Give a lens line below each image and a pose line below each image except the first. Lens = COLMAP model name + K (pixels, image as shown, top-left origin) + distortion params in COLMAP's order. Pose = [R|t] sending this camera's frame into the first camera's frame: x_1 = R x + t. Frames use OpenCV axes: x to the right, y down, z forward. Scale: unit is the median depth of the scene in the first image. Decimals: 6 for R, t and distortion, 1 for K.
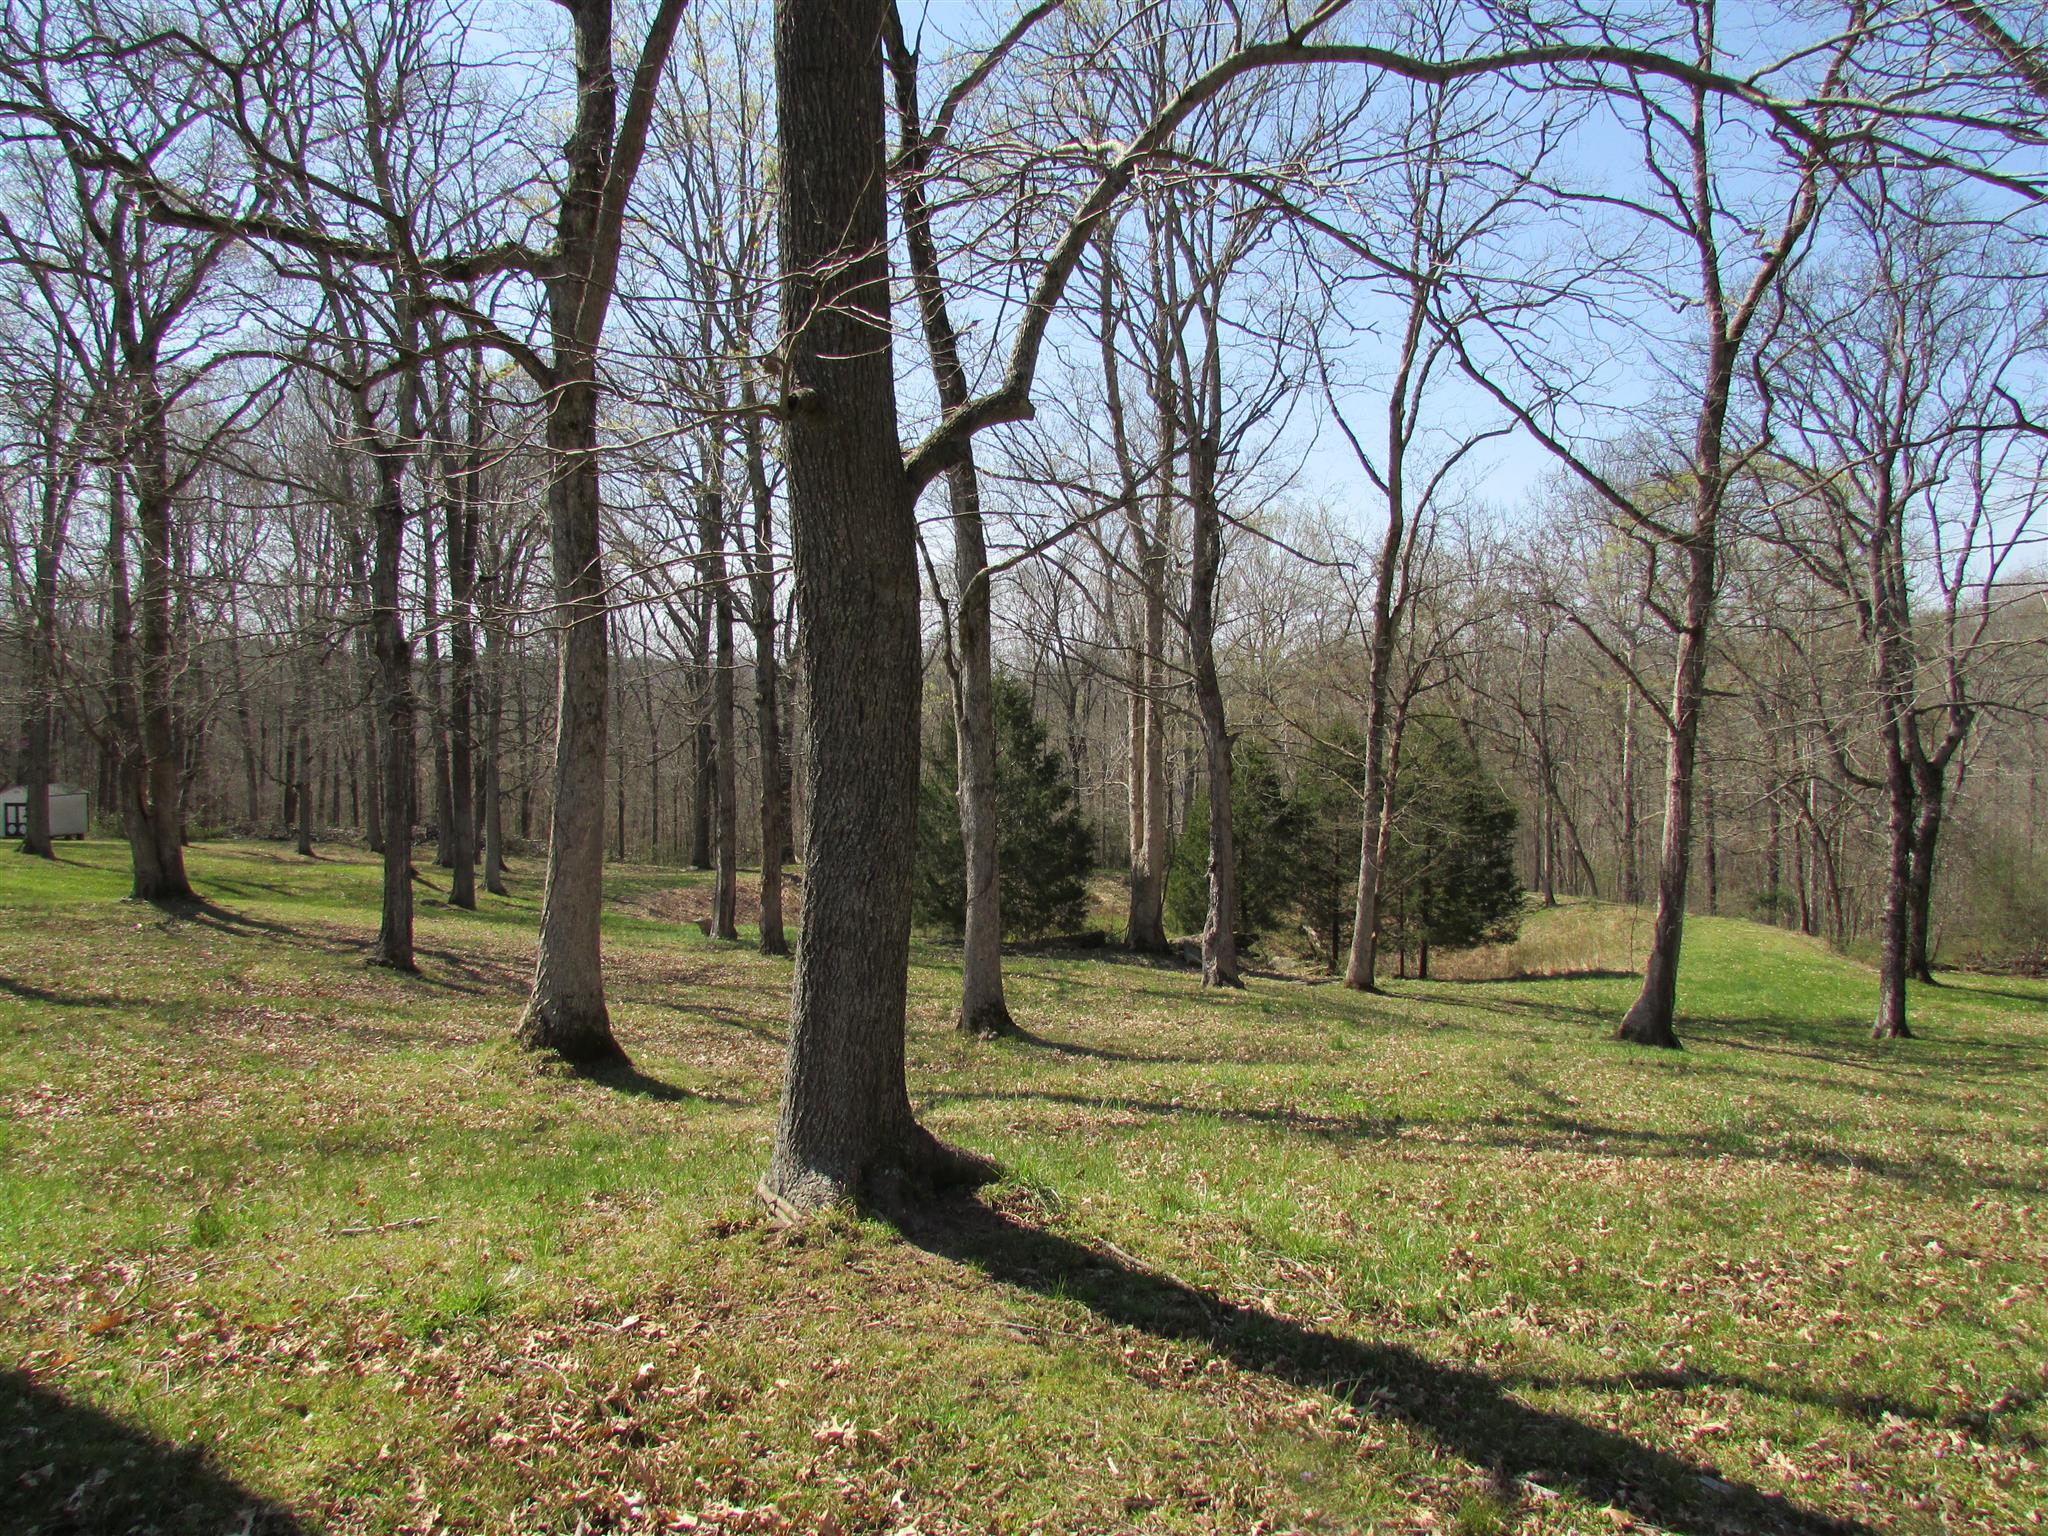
lens RADIAL K [[1463.9, 0, 1028.7], [0, 1463.9, 765.5], [0, 0, 1]] dist [-0.018957, 0.000249]
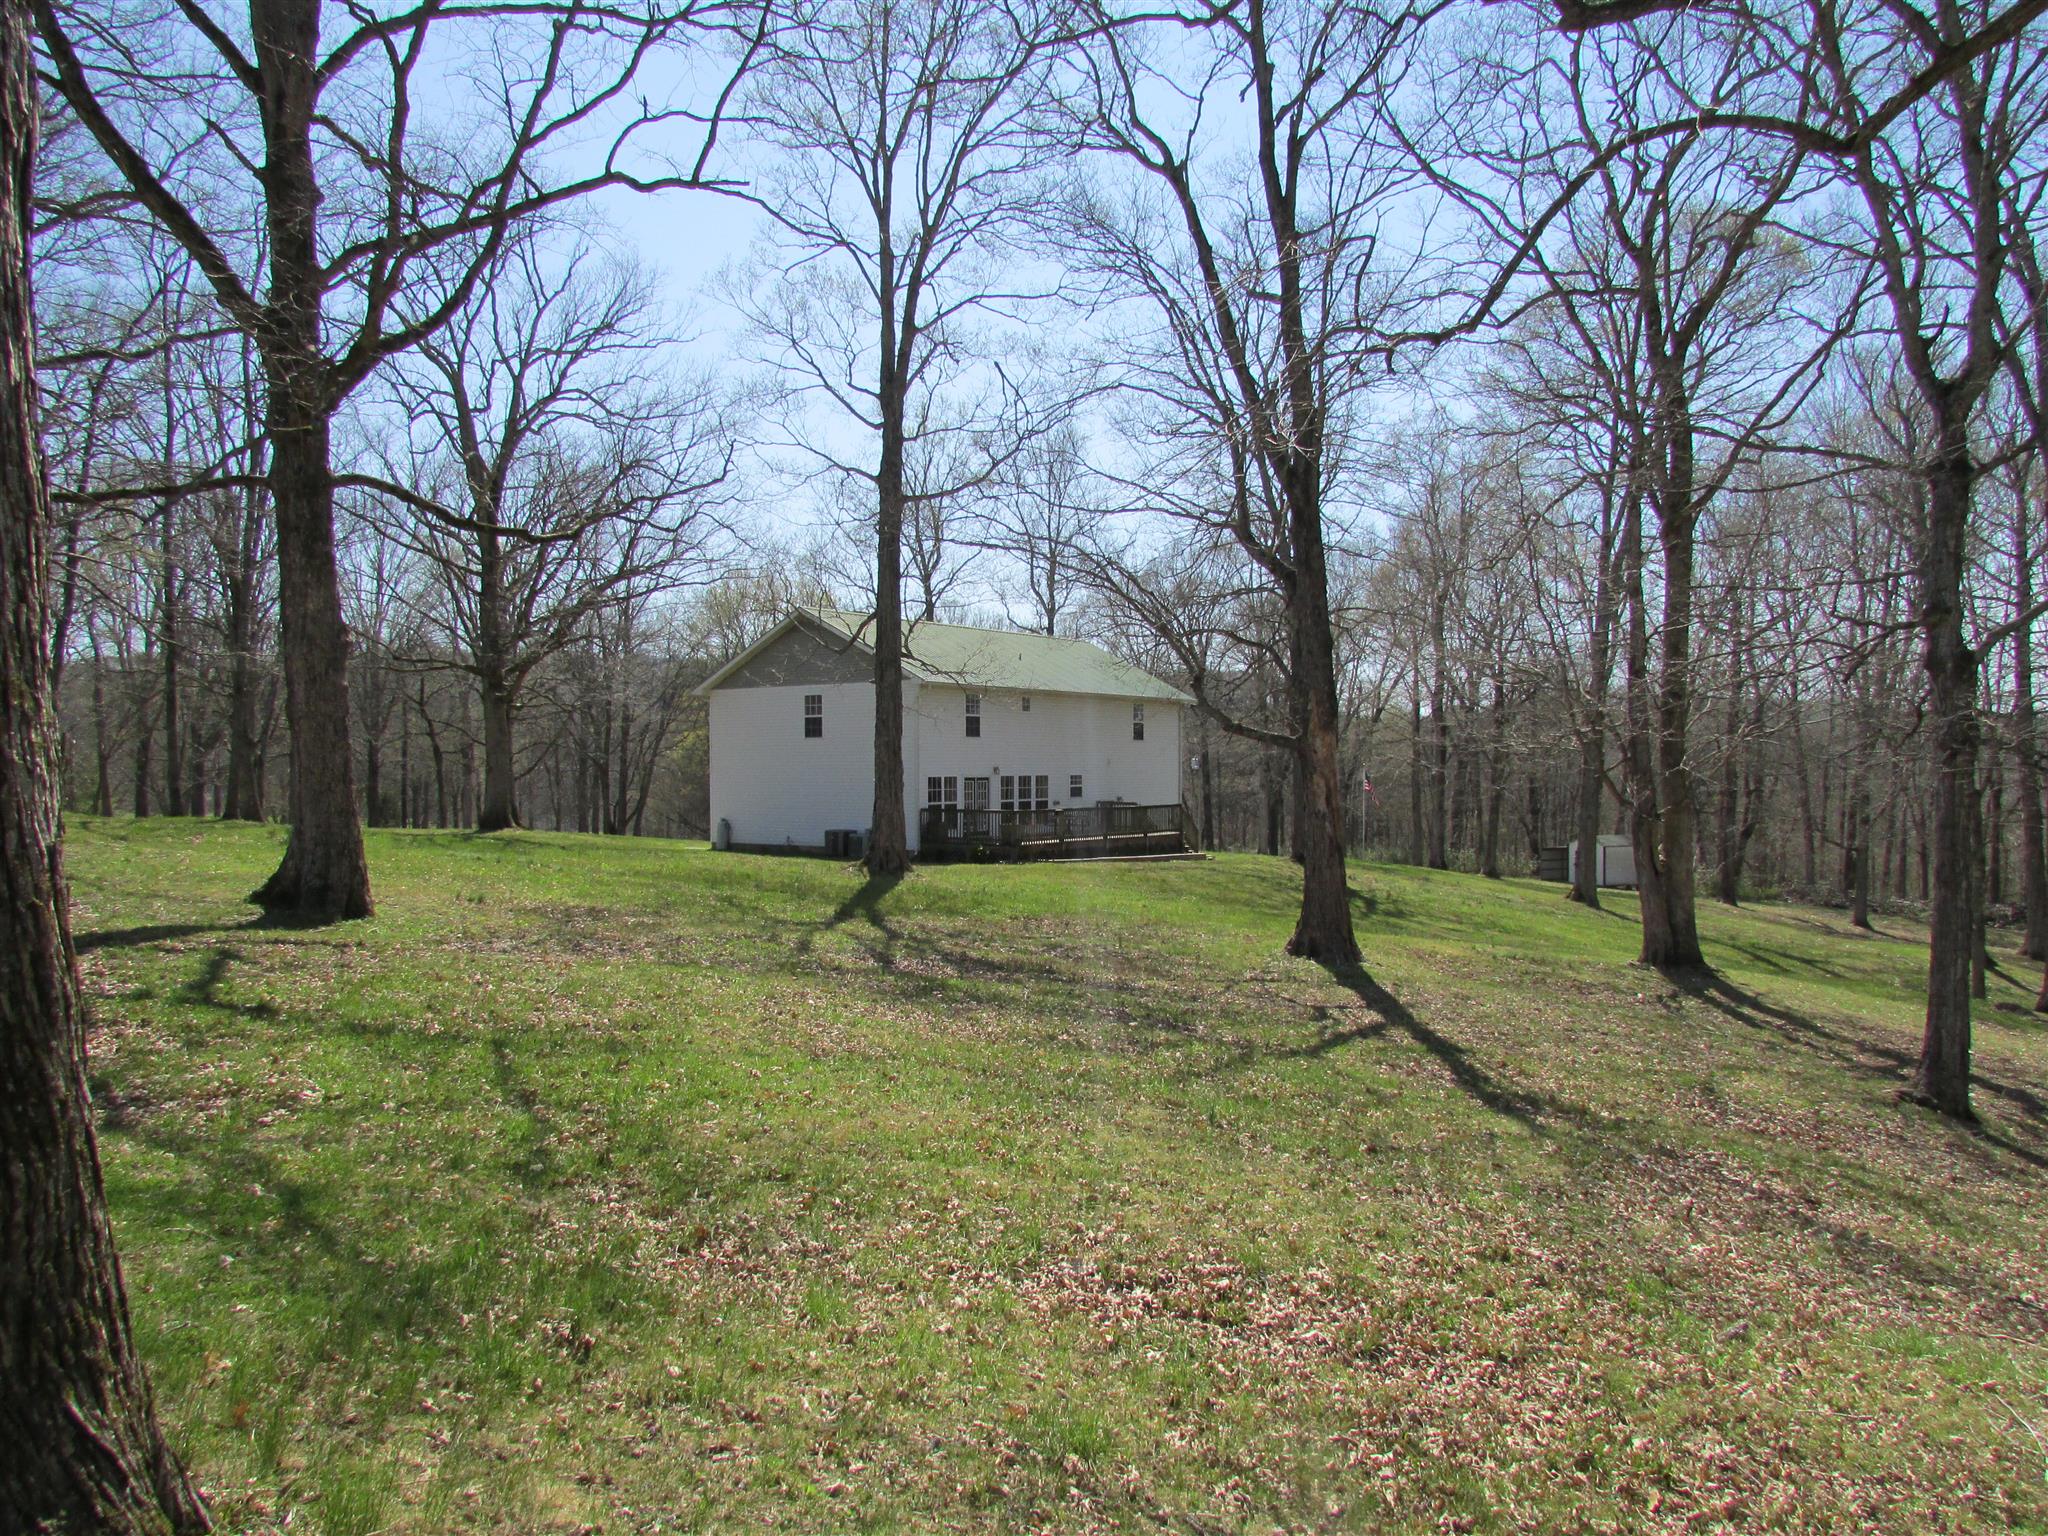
lens RADIAL K [[1463.9, 0, 1030.2], [0, 1463.9, 764.2], [0, 0, 1]] dist [-0.018957, 0.000249]
pose [[0.548380, 0.007759, -0.836193, -0.062946], [-0.044036, 0.998837, -0.019611, 0.002647], [0.835069, 0.047577, 0.548084, 0.167671]]
